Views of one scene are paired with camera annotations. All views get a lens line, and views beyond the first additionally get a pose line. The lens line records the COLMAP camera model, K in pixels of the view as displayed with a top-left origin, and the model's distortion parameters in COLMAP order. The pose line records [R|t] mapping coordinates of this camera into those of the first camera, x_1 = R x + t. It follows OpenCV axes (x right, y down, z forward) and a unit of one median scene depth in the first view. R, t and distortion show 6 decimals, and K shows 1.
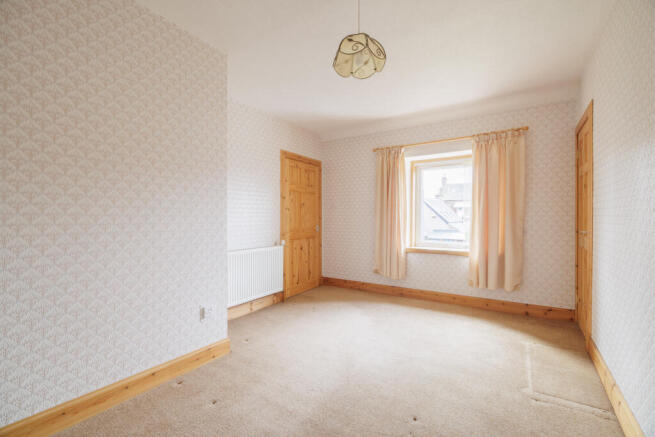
lens RADIAL K [[284.0, 0, 327.4], [0, 284.0, 219.0], [0, 0, 1]] dist [-0.019518, 0.000994]
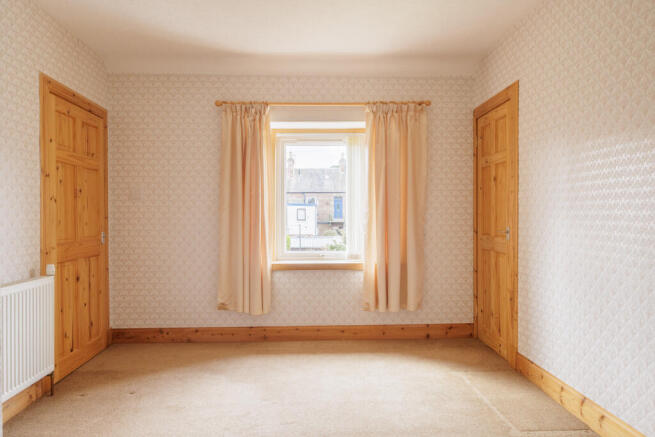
lens RADIAL K [[435.2, 0, 327.8], [0, 435.2, 217.1], [0, 0, 1]] dist [-0.006751, 0.005560]
pose [[0.814284, -0.005284, 0.580443, -0.196733], [0.007339, 0.999972, -0.001193, -0.000915], [-0.580421, 0.005231, 0.814300, 0.135545]]
